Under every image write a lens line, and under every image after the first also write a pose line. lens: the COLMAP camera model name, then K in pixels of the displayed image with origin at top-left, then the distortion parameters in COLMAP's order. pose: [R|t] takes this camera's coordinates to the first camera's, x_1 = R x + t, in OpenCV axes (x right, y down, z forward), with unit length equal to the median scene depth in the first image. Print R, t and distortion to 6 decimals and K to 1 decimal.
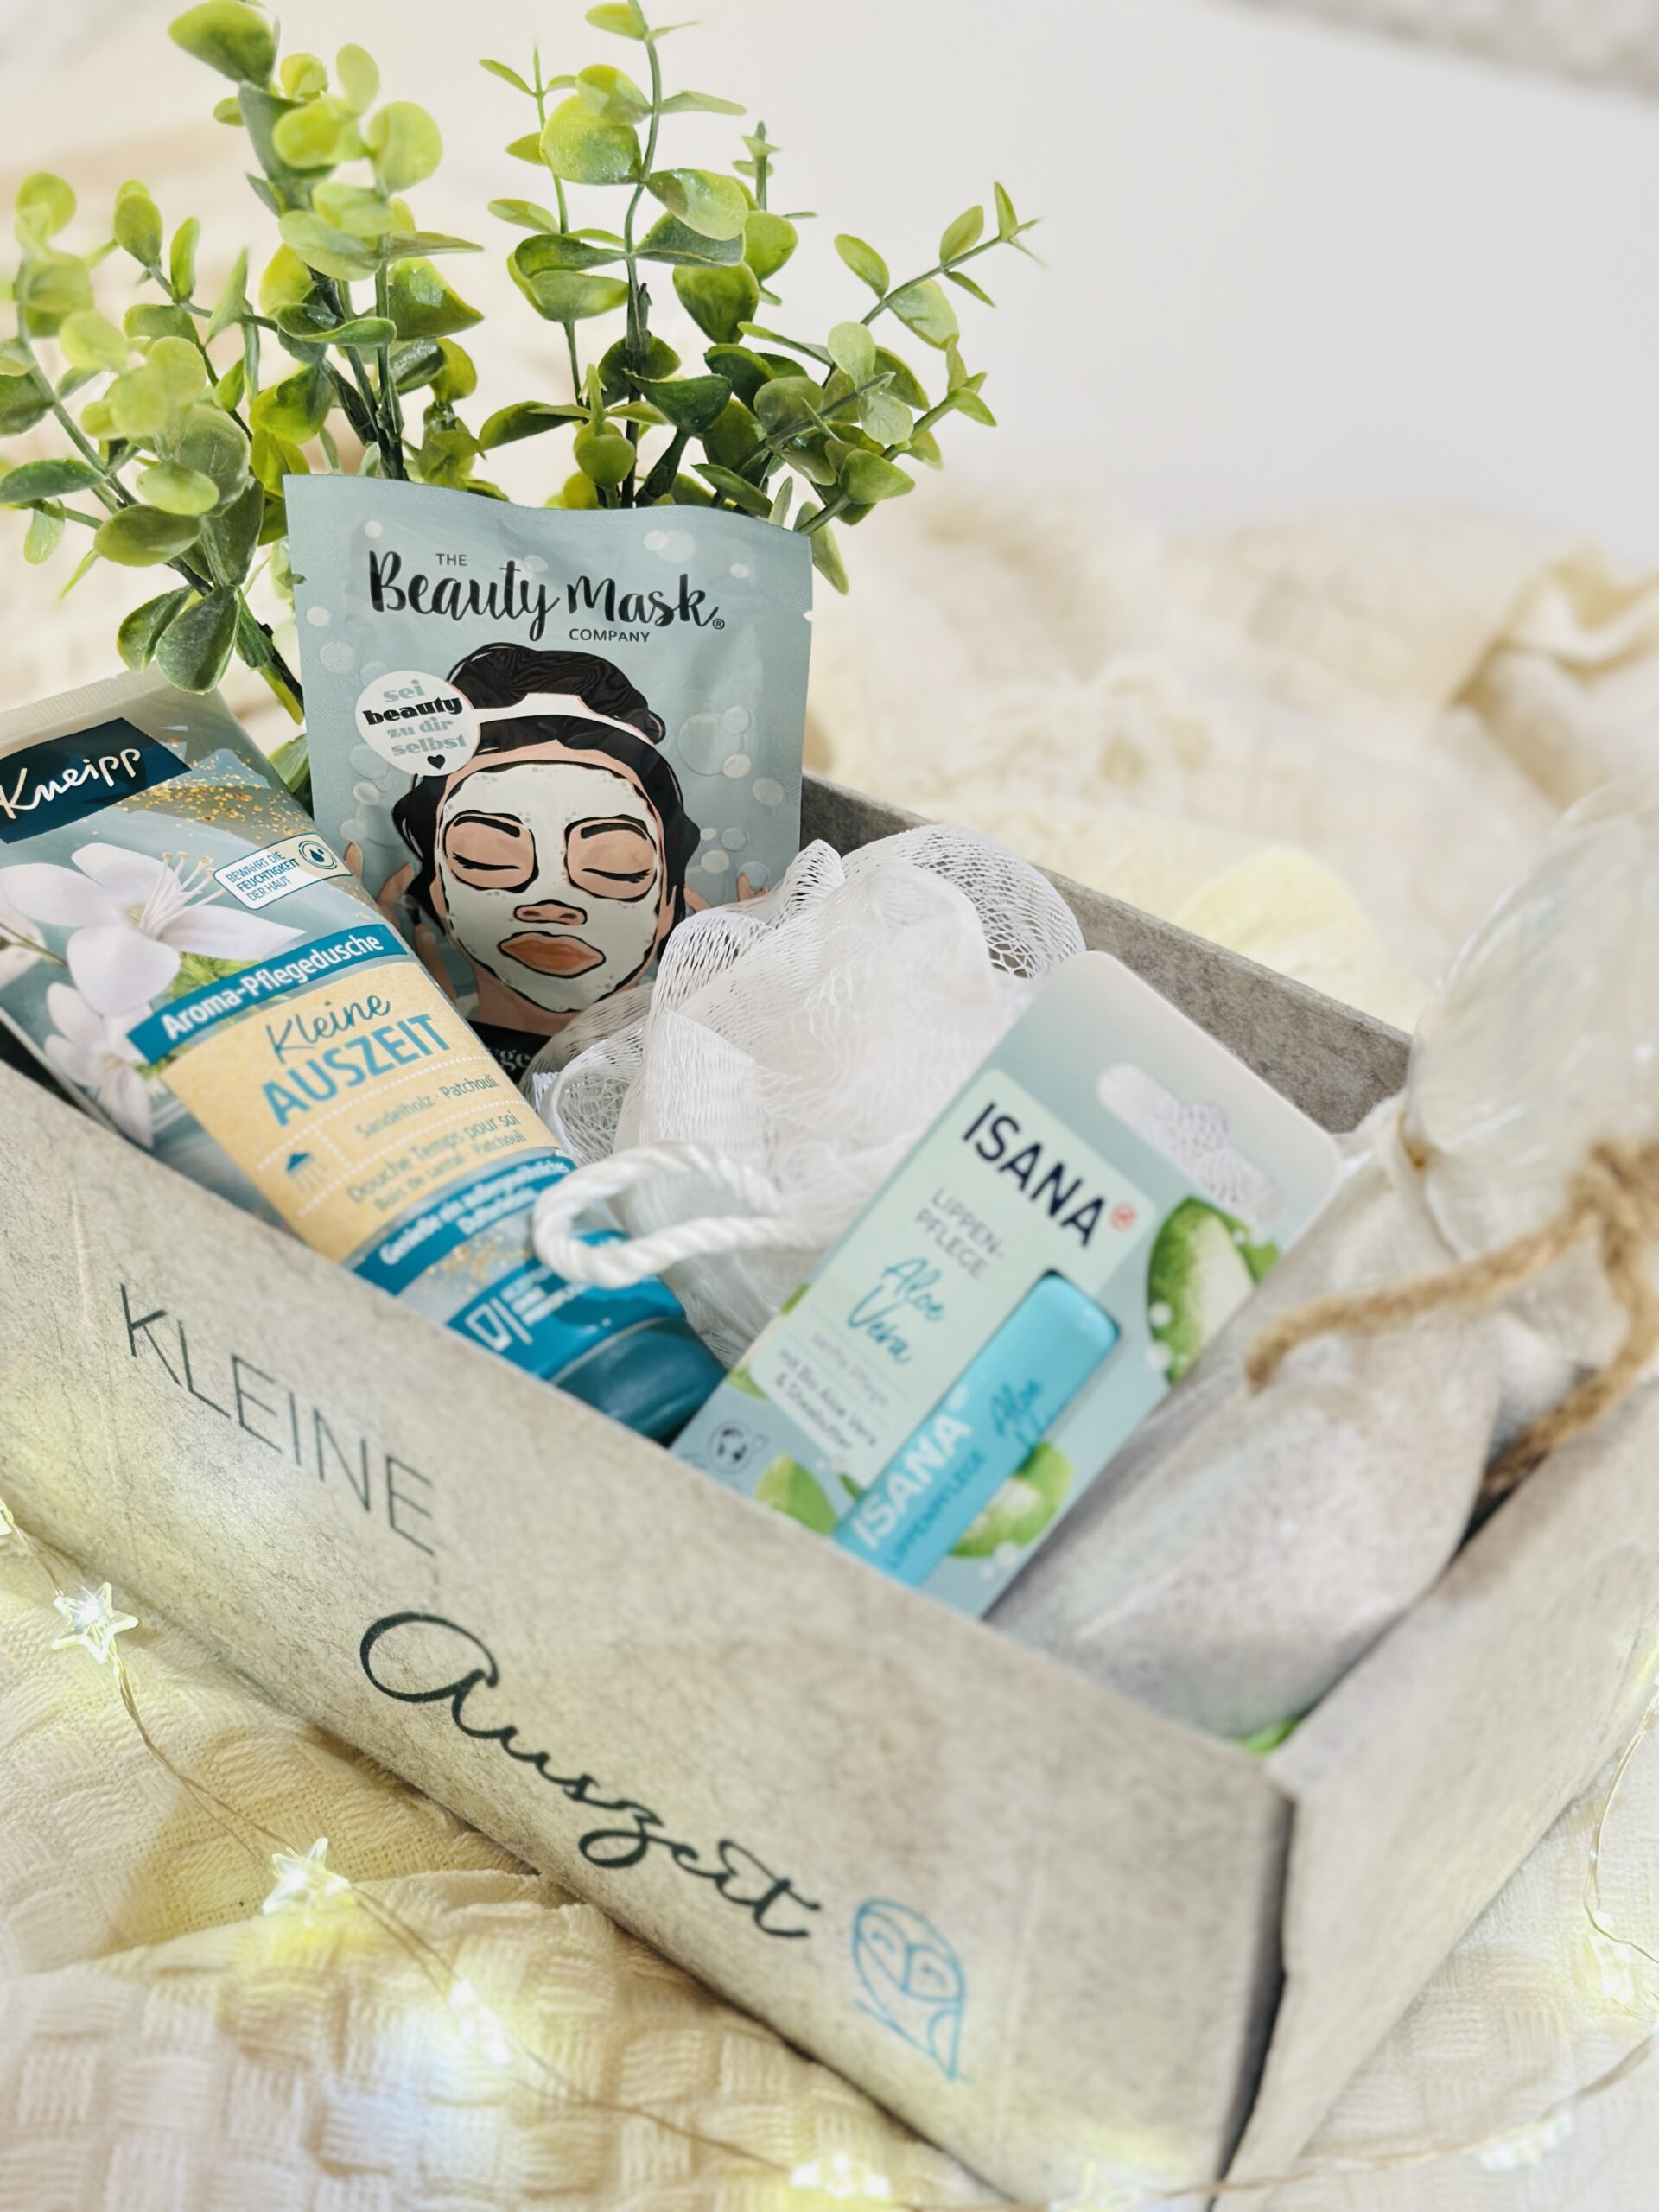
lens RADIAL K [[3090.1, 0, 838.9], [0, 3090.1, 1099.0], [0, 0, 1]] dist [0.157036, -0.186562]
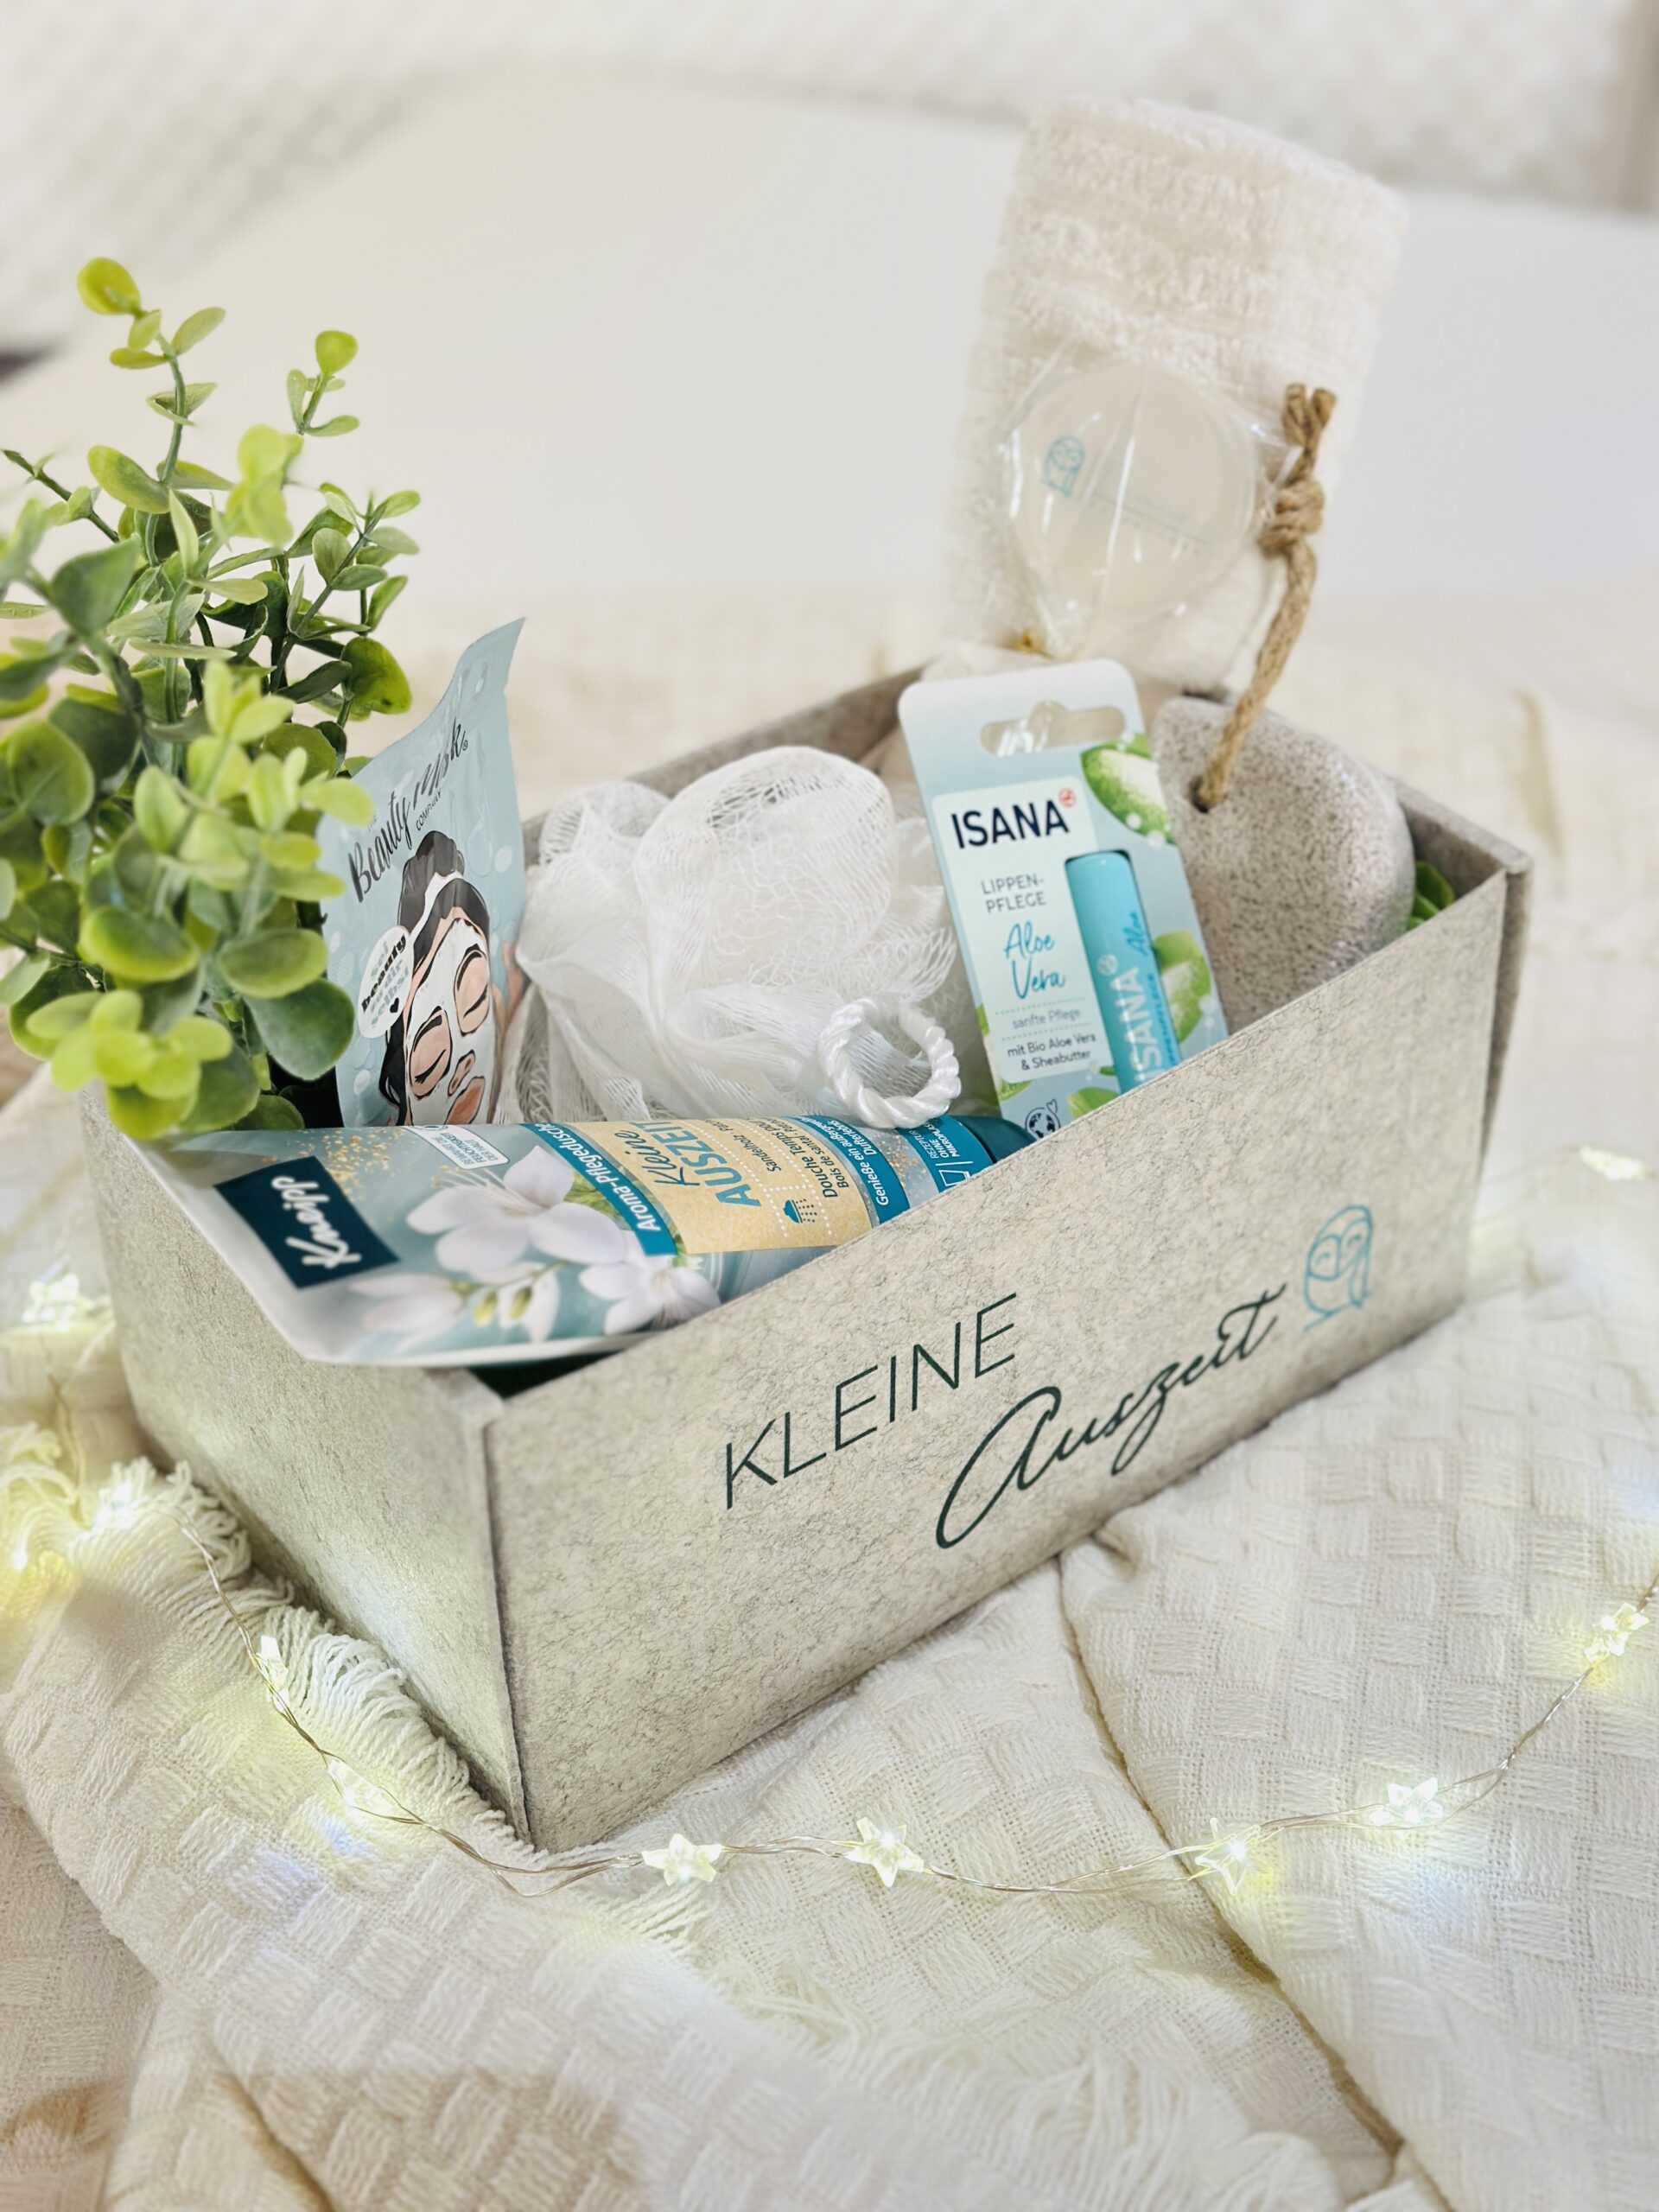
lens RADIAL K [[3155.3, 0, 829.5], [0, 3155.3, 1106.0], [0, 0, 1]] dist [0.161237, -0.037315]
pose [[0.248748, -0.622370, 0.742146, -1.016449], [0.626838, 0.687569, 0.366501, -0.429429], [-0.738376, 0.374039, 0.561156, 0.298658]]
